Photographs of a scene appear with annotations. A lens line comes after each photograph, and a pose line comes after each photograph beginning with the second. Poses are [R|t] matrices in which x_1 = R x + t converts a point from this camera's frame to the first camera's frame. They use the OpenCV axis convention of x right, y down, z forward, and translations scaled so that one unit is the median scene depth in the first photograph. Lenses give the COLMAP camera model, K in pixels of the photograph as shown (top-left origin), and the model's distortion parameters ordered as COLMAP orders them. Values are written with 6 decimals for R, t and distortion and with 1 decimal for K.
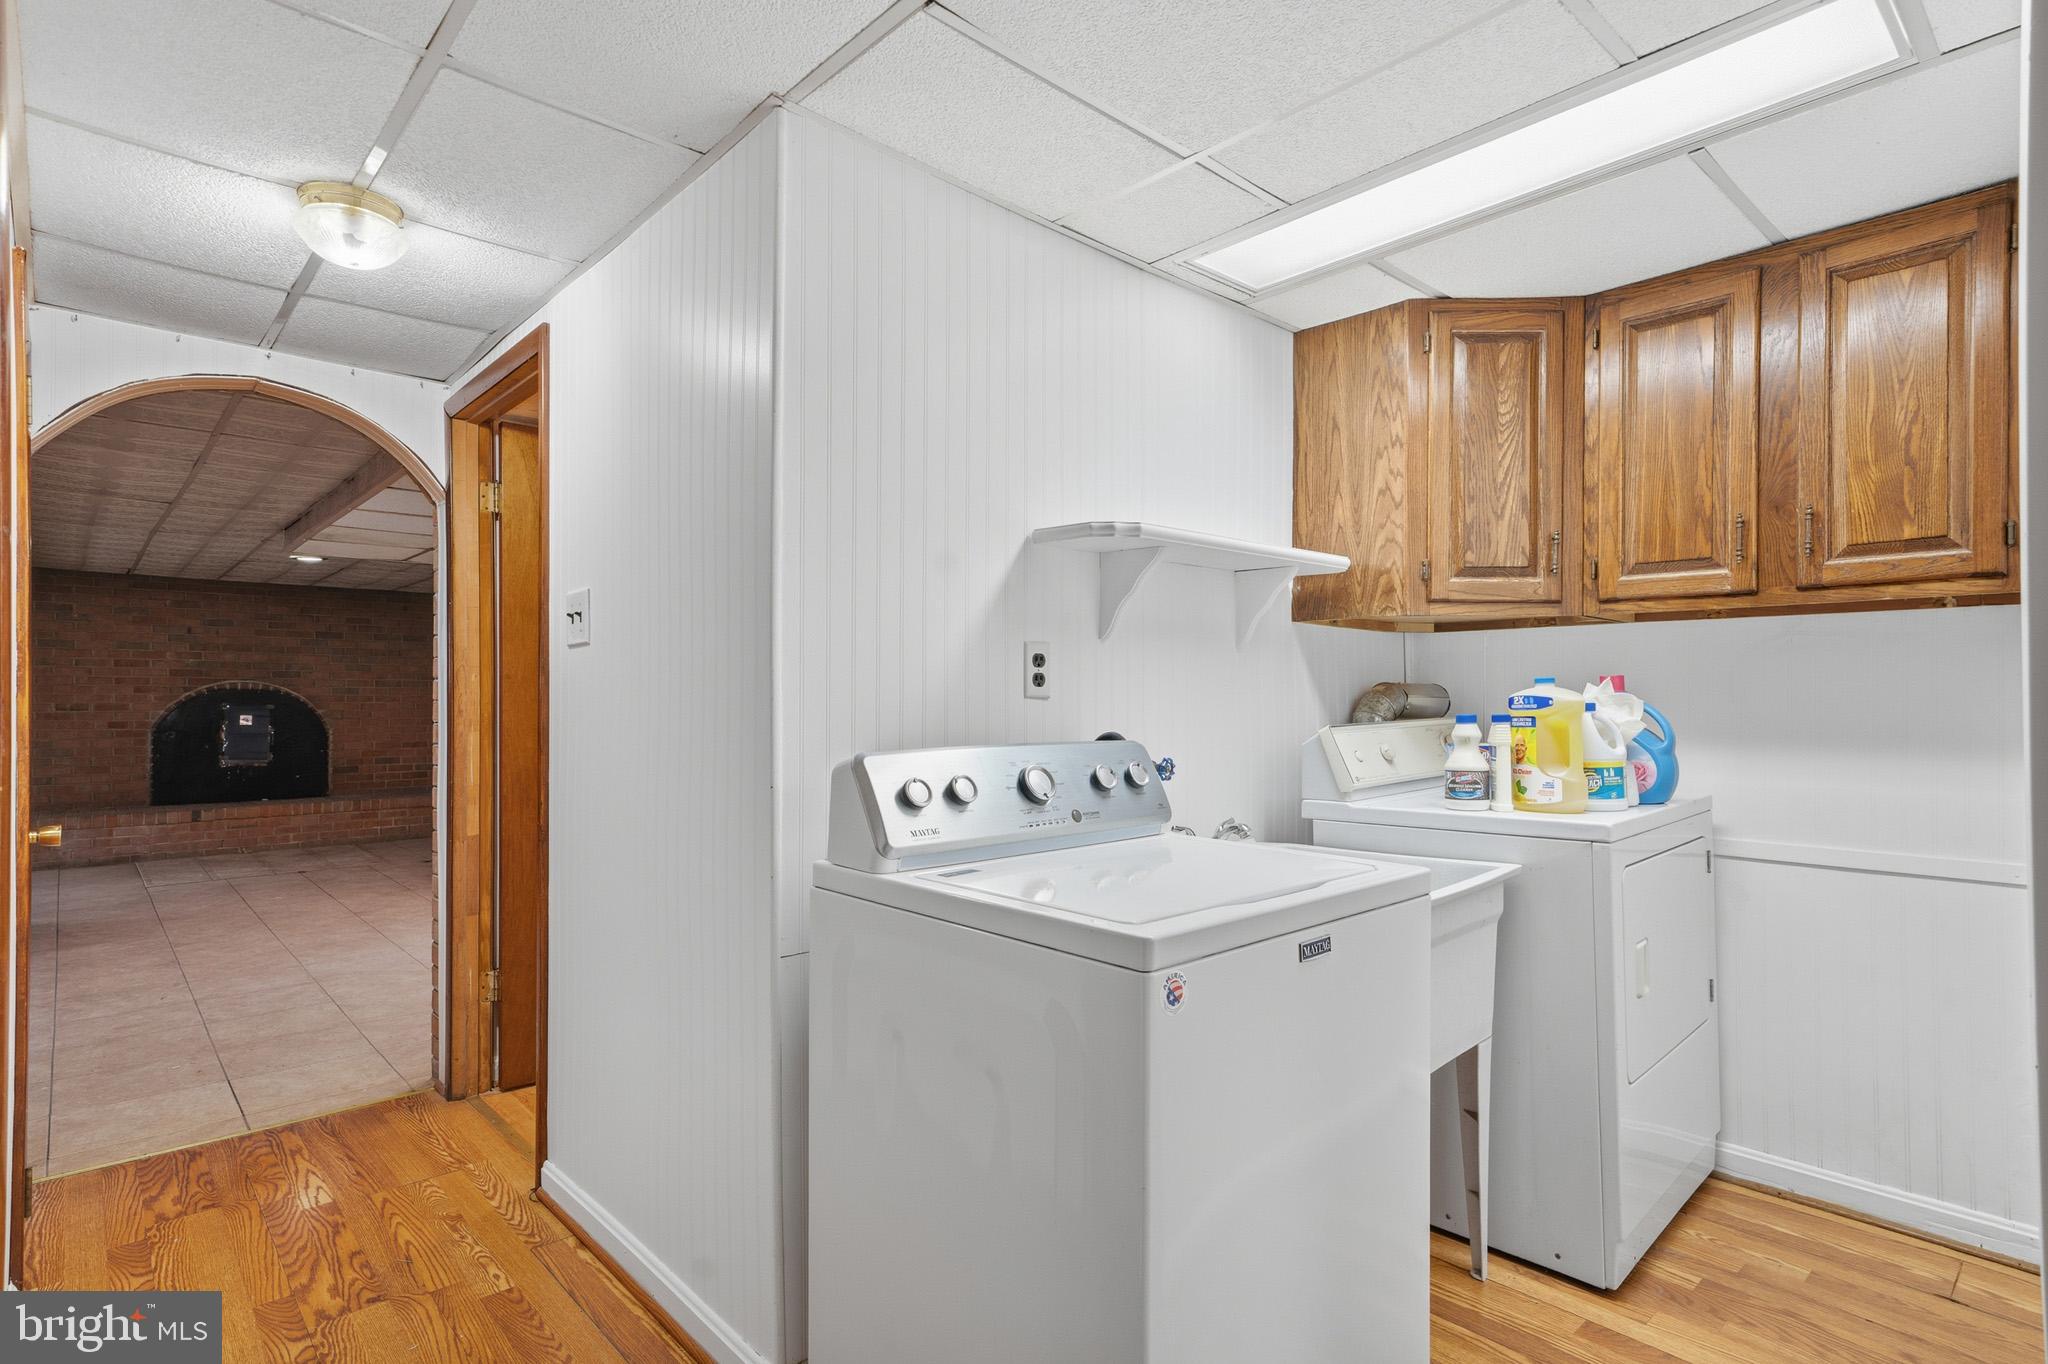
lens RADIAL K [[1059.0, 0, 1027.6], [0, 1059.0, 694.0], [0, 0, 1]] dist [0.014473, 0.000716]
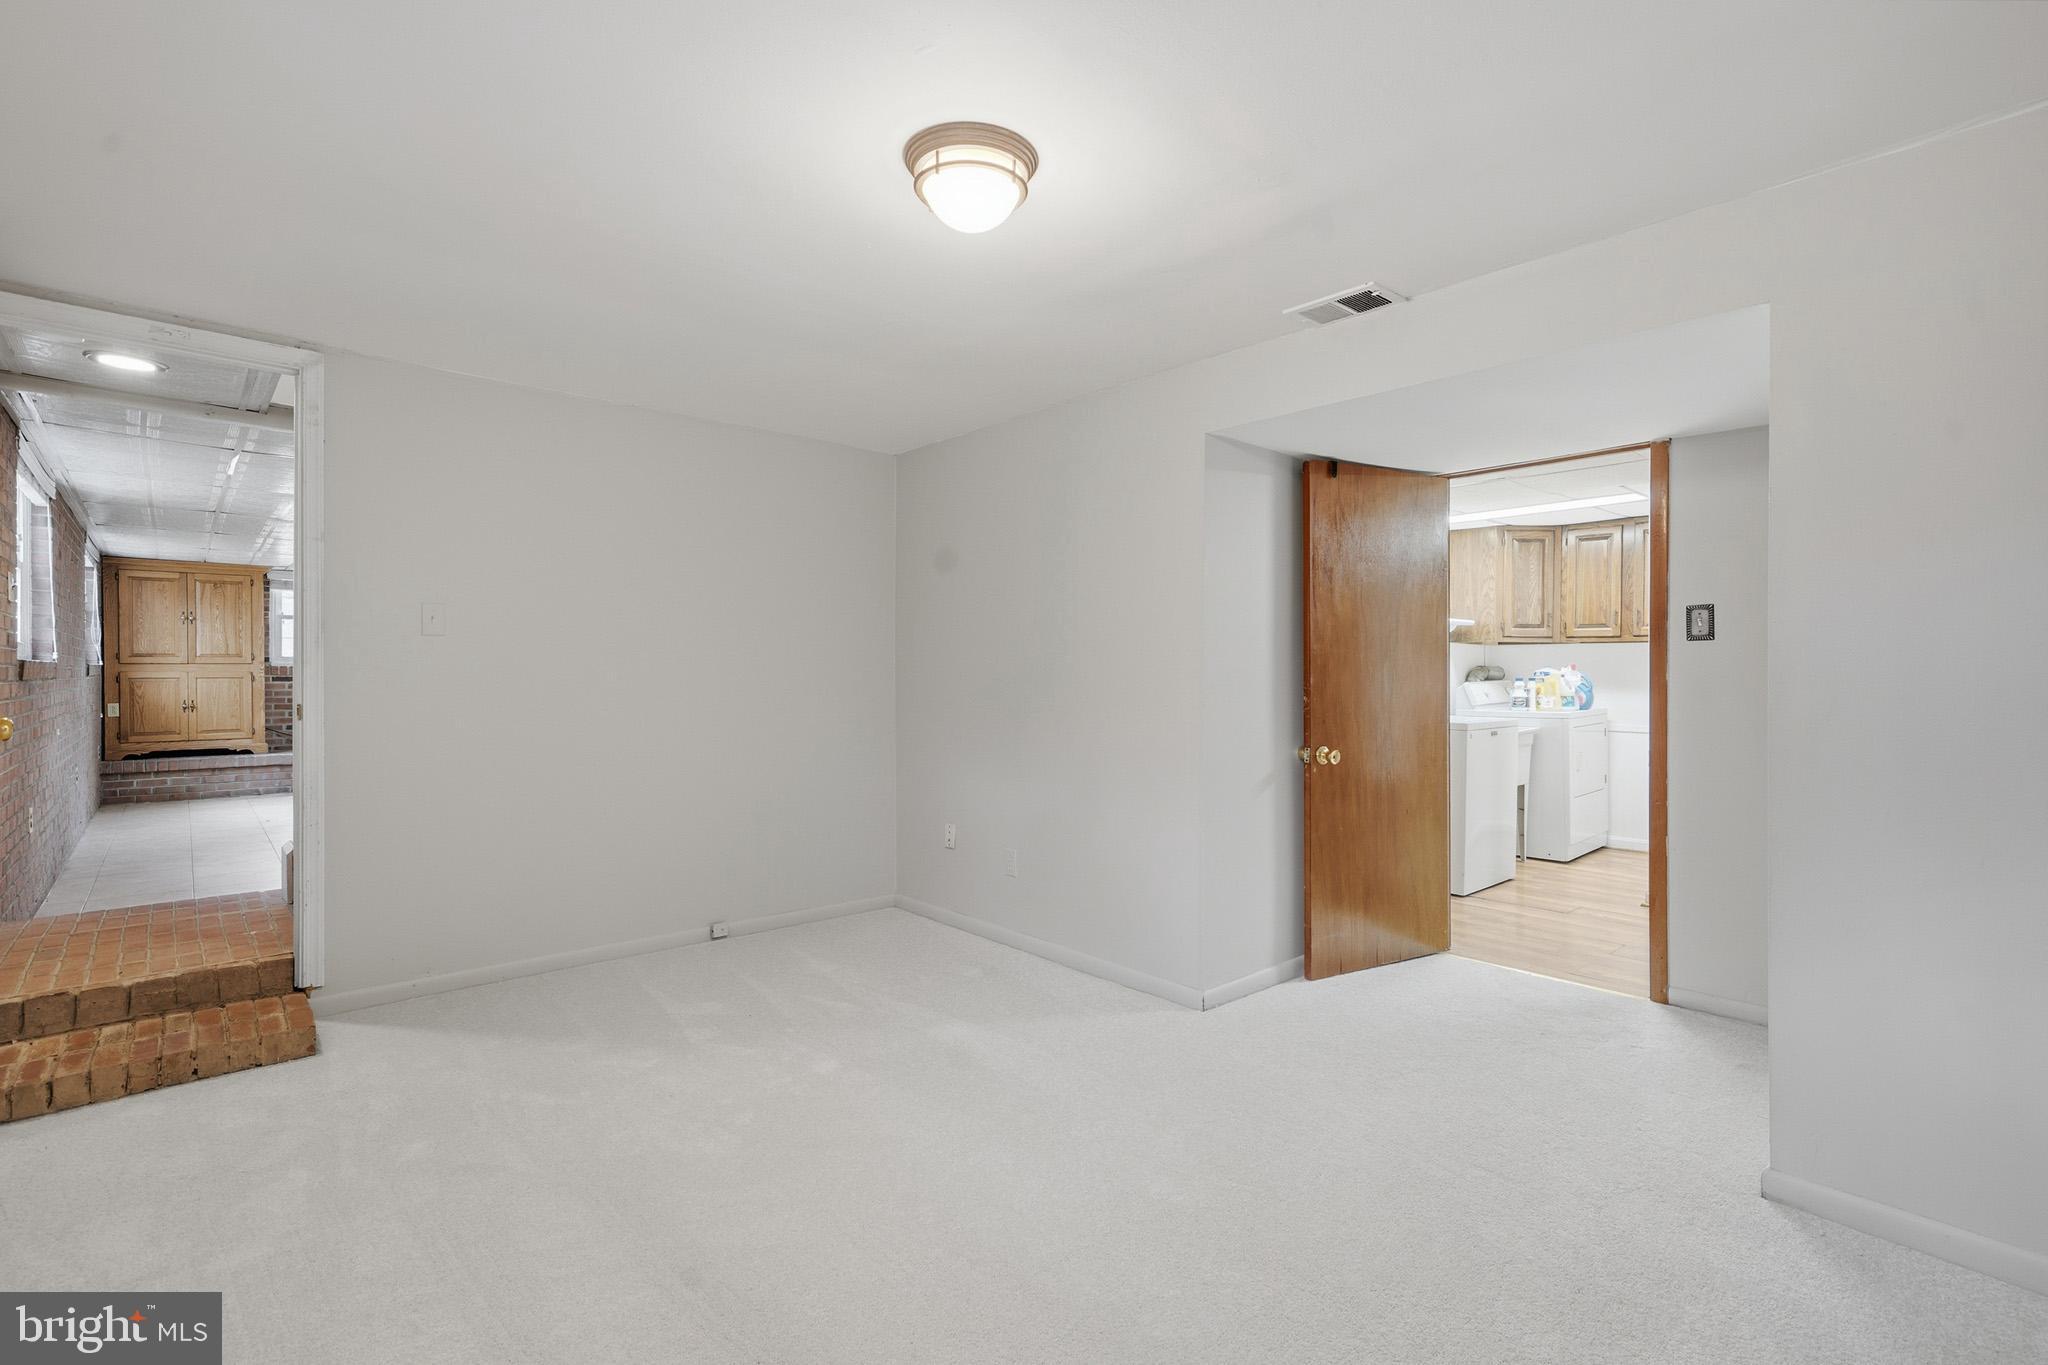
lens RADIAL K [[977.8, 0, 1030.3], [0, 977.8, 679.1], [0, 0, 1]] dist [0.010662, 0.002529]
pose [[0.999944, 0.003977, -0.009857, -0.821188], [-0.003846, 0.999904, 0.013292, -0.007269], [0.009909, -0.013253, 0.999863, -1.547708]]
